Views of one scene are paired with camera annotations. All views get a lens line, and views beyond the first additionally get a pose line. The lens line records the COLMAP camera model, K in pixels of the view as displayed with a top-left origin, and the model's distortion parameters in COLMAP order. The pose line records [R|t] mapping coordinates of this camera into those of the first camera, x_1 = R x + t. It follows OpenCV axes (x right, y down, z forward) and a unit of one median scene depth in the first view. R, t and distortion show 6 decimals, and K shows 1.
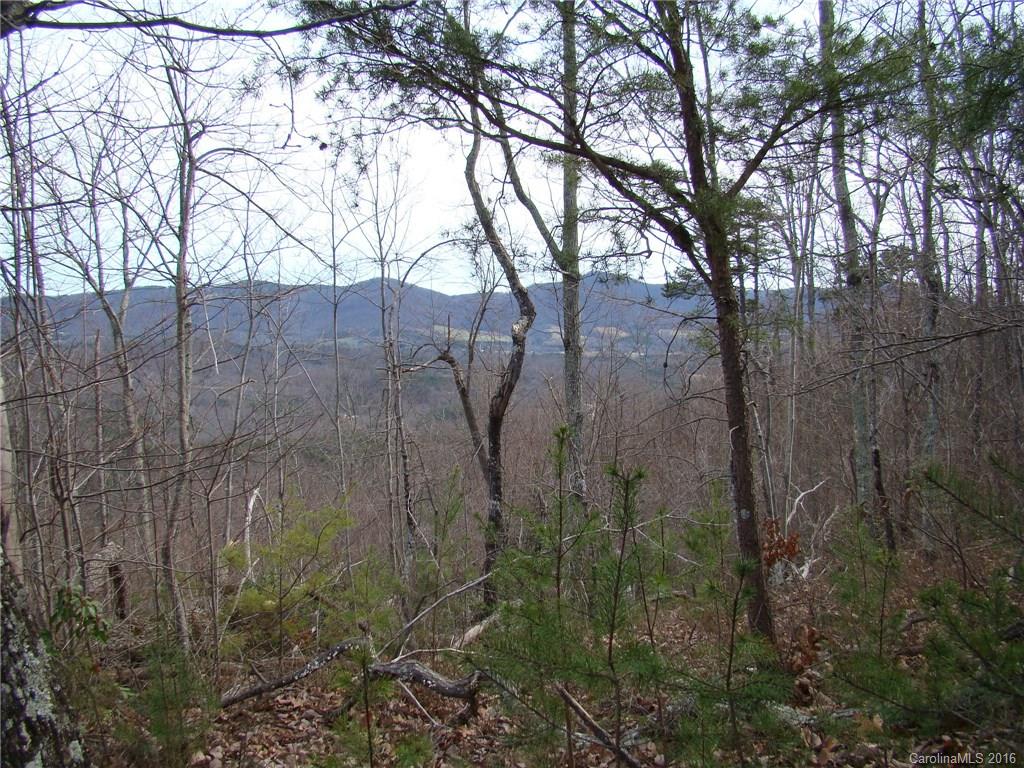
lens RADIAL K [[961.3, 0, 512.0], [0, 961.3, 384.0], [0, 0, 1]] dist [-0.174942, 0.114082]
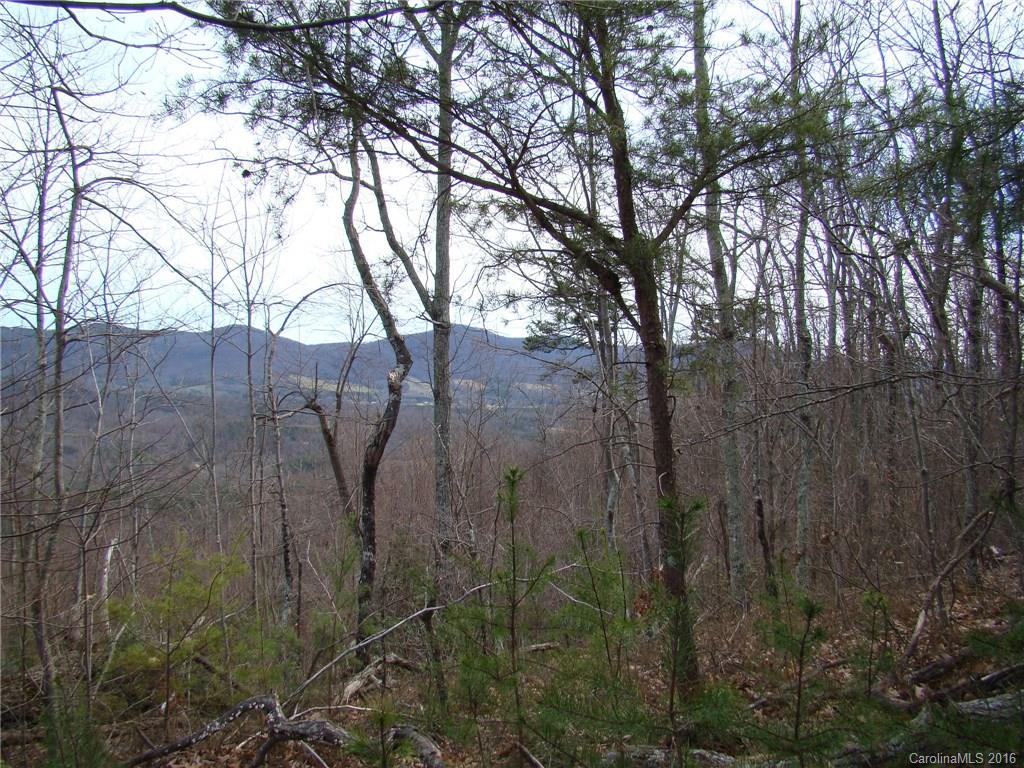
lens RADIAL K [[961.3, 0, 512.0], [0, 961.3, 384.0], [0, 0, 1]] dist [-0.174942, 0.114082]
pose [[0.988823, 0.018140, 0.147986, -0.020084], [-0.010093, 0.998438, -0.054944, 0.002547], [-0.148751, 0.052836, 0.987462, 0.010229]]
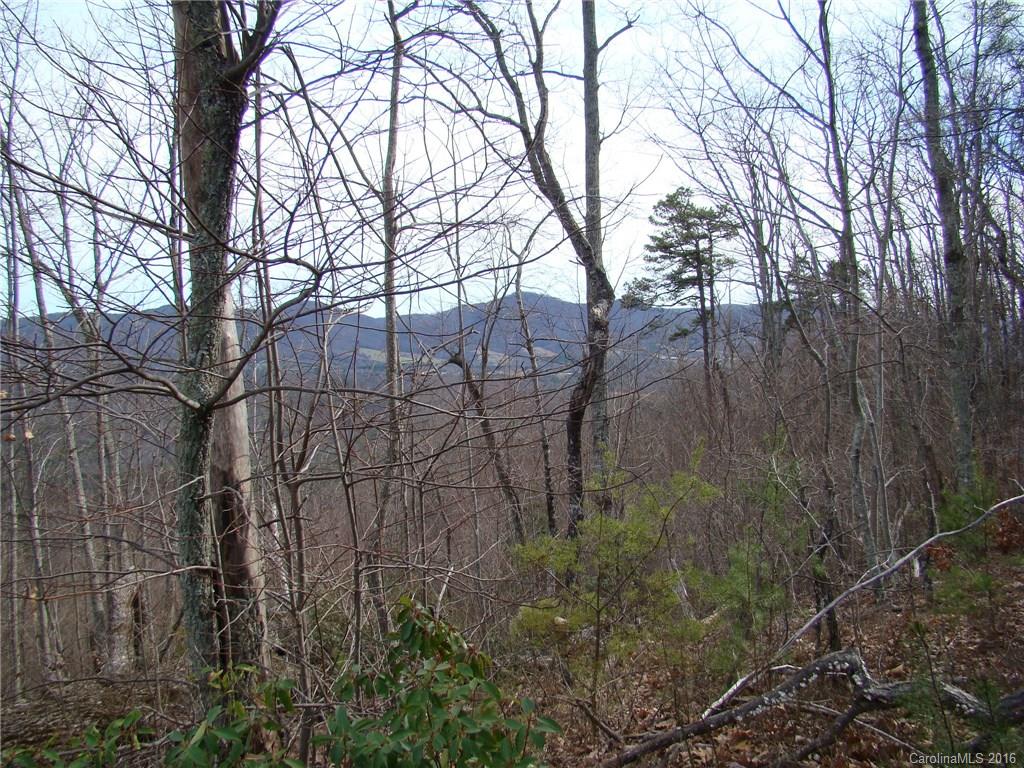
lens RADIAL K [[961.3, 0, 512.0], [0, 961.3, 384.0], [0, 0, 1]] dist [-0.174942, 0.114082]
pose [[0.996844, -0.017287, 0.077483, -0.147991], [0.018991, 0.999593, -0.021308, 0.027220], [-0.077083, 0.022712, 0.996766, 0.110595]]
